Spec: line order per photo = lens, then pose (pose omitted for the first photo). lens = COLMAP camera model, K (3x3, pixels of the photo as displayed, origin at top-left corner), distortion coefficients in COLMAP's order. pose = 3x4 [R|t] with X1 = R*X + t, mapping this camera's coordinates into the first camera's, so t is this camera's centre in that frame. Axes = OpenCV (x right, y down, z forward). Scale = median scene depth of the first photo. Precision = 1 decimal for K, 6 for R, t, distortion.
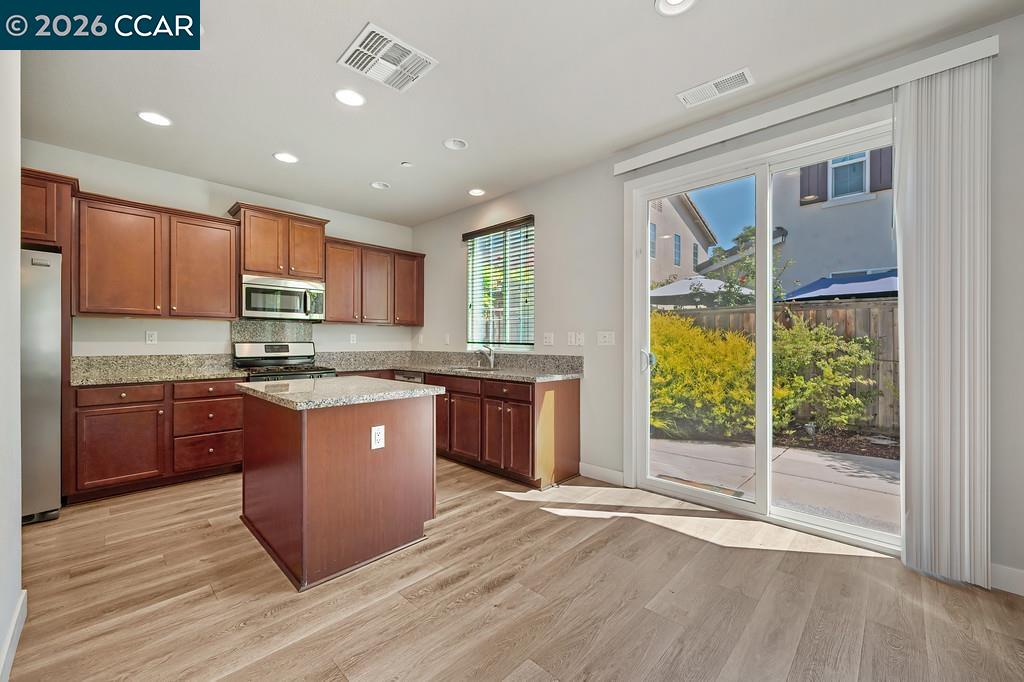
lens RADIAL K [[405.2, 0, 519.2], [0, 405.2, 339.5], [0, 0, 1]] dist [0.003613, 0.000236]
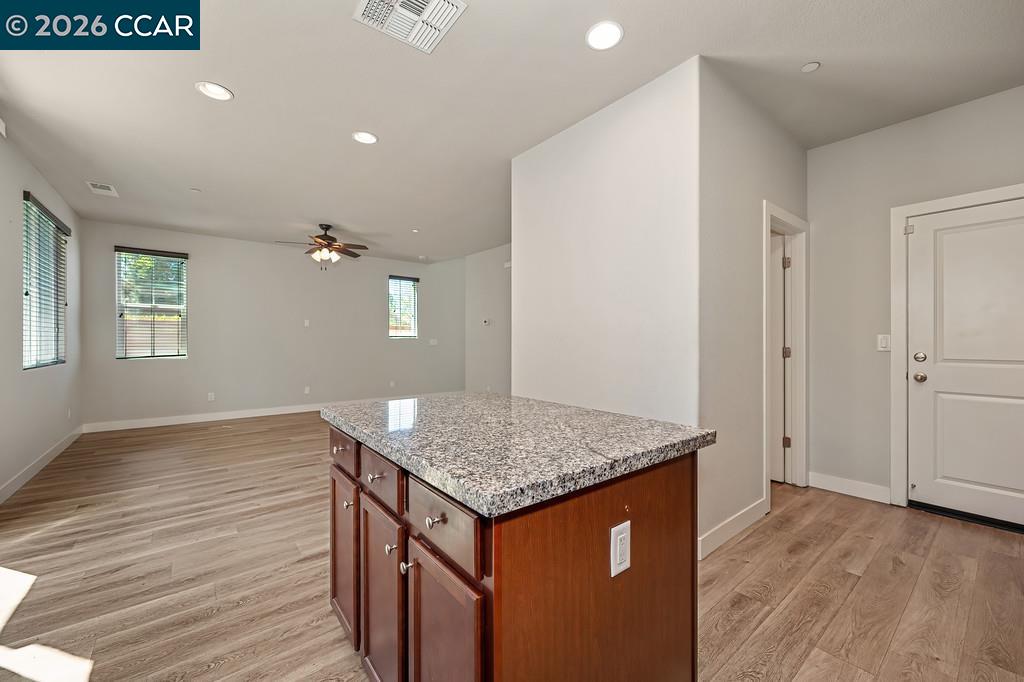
lens RADIAL K [[405.2, 0, 519.2], [0, 405.2, 338.9], [0, 0, 1]] dist [0.003613, 0.000236]
pose [[-0.991053, 0.003527, 0.133422, -0.405458], [0.002120, 0.999941, -0.010683, 0.009143], [-0.133452, -0.010304, -0.991002, 1.103875]]
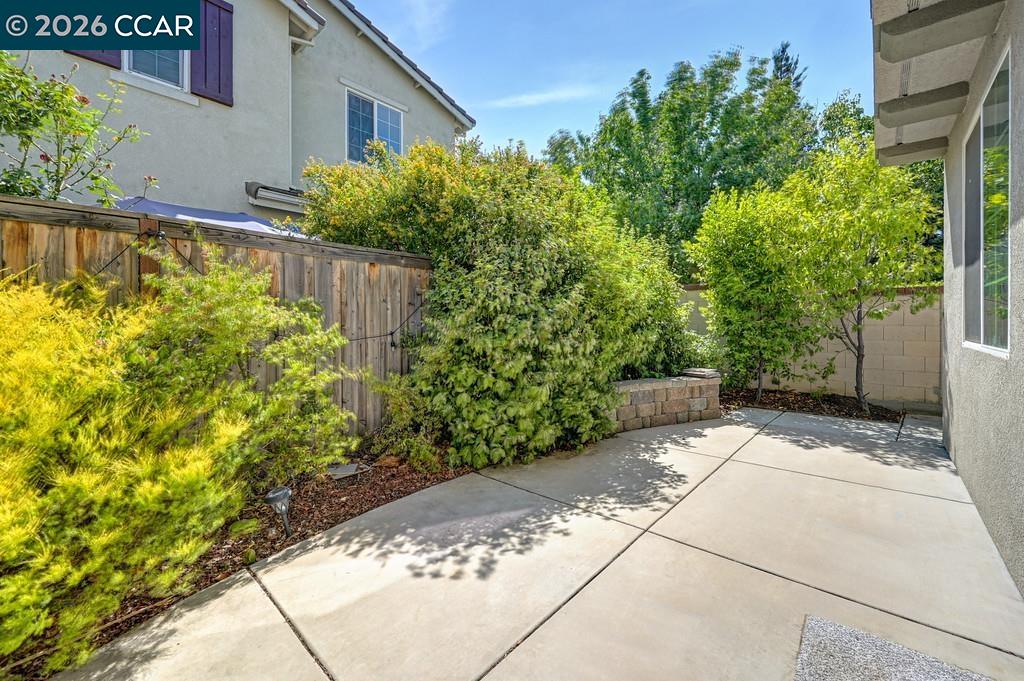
lens RADIAL K [[405.2, 0, 530.2], [0, 405.2, 323.2], [0, 0, 1]] dist [0.003613, 0.000236]
pose [[-0.031823, -0.001369, 0.999493, 0.358691], [-0.001313, 0.999998, 0.001328, 0.037587], [-0.999493, -0.001270, -0.031824, 1.024578]]
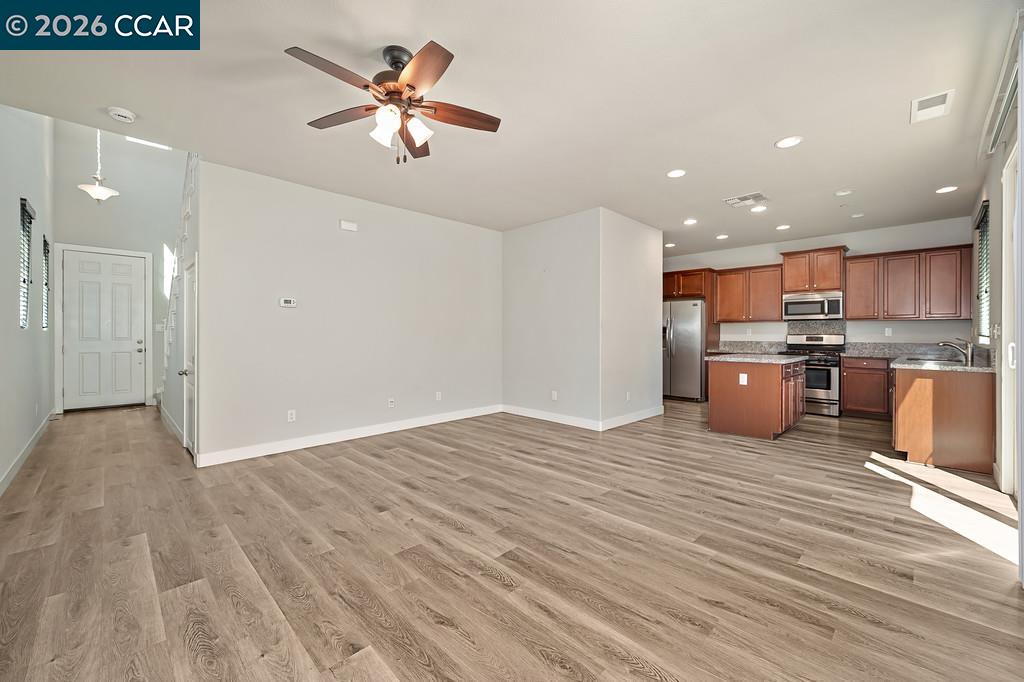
lens RADIAL K [[405.2, 0, 516.7], [0, 405.2, 335.5], [0, 0, 1]] dist [0.003613, 0.000236]
pose [[-0.034063, 0.002461, -0.999417, 1.097213], [0.006037, 0.999979, 0.002256, 0.000151], [0.999401, -0.005956, -0.034077, -0.065393]]
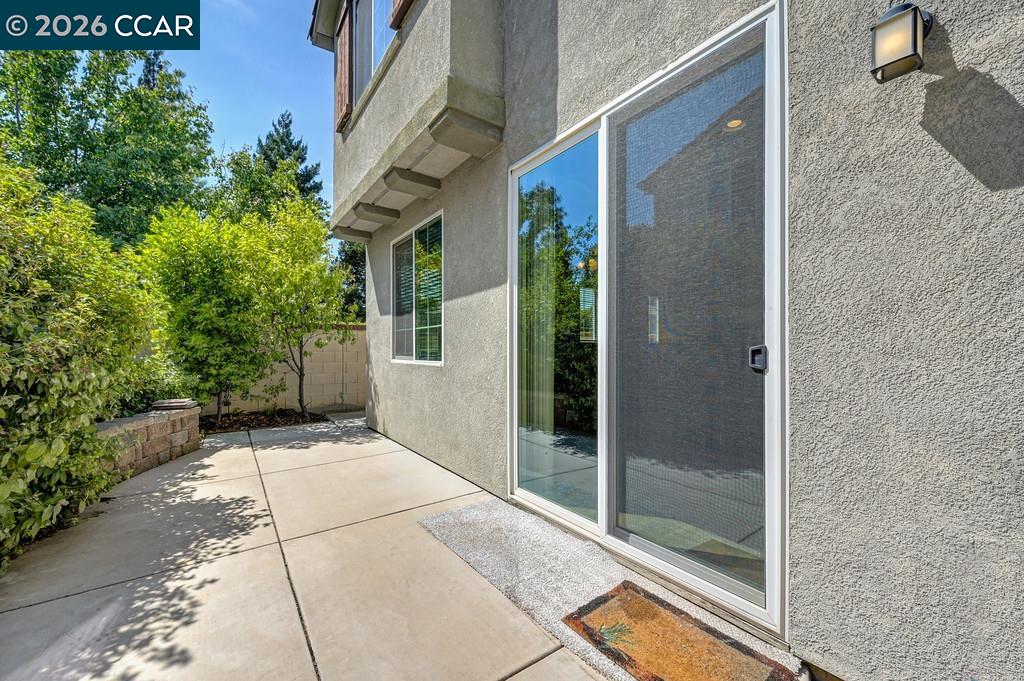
lens RADIAL K [[405.2, 0, 508.3], [0, 405.2, 347.3], [0, 0, 1]] dist [0.003613, 0.000236]
pose [[-0.979911, 0.002394, 0.199421, 0.472083], [0.000426, 0.999951, -0.009909, 0.046387], [-0.199435, -0.009625, -0.979864, 1.408441]]
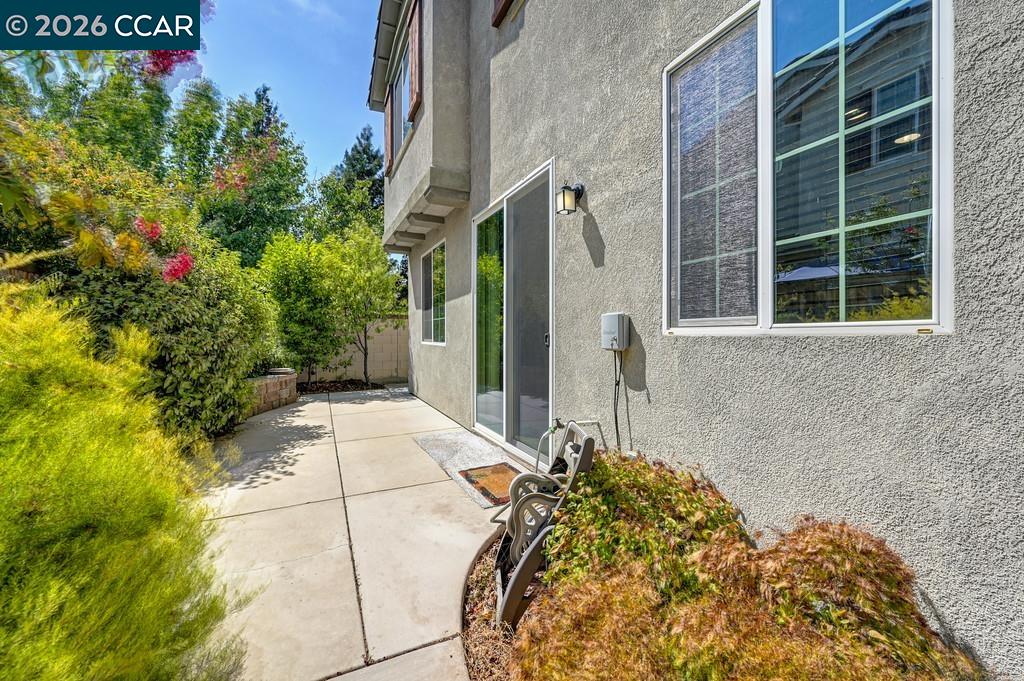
lens RADIAL K [[405.2, 0, 508.5], [0, 405.2, 334.4], [0, 0, 1]] dist [0.003613, 0.000236]
pose [[-0.930771, 0.000062, 0.365602, 0.089284], [-0.001724, 0.999988, -0.004557, 0.047284], [-0.365598, -0.004872, -0.930760, 1.729092]]
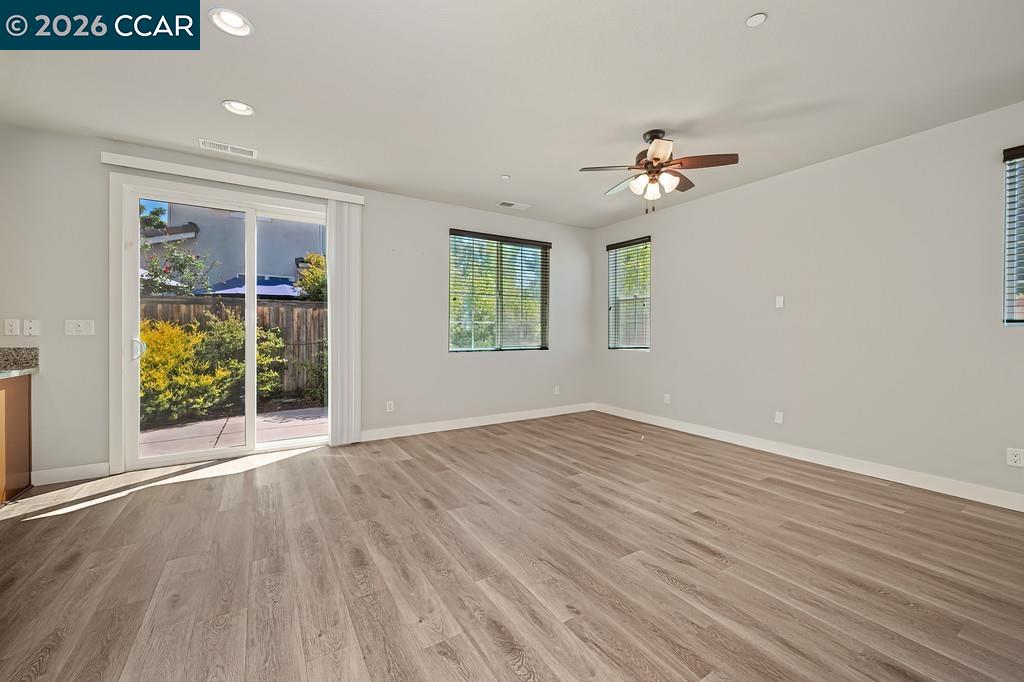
lens RADIAL K [[405.2, 0, 513.5], [0, 405.2, 335.6], [0, 0, 1]] dist [0.003613, 0.000236]
pose [[0.256234, -0.007940, 0.966582, -0.413536], [-0.008310, 0.999911, 0.010416, -0.002415], [-0.966579, -0.010701, 0.256146, -0.200017]]
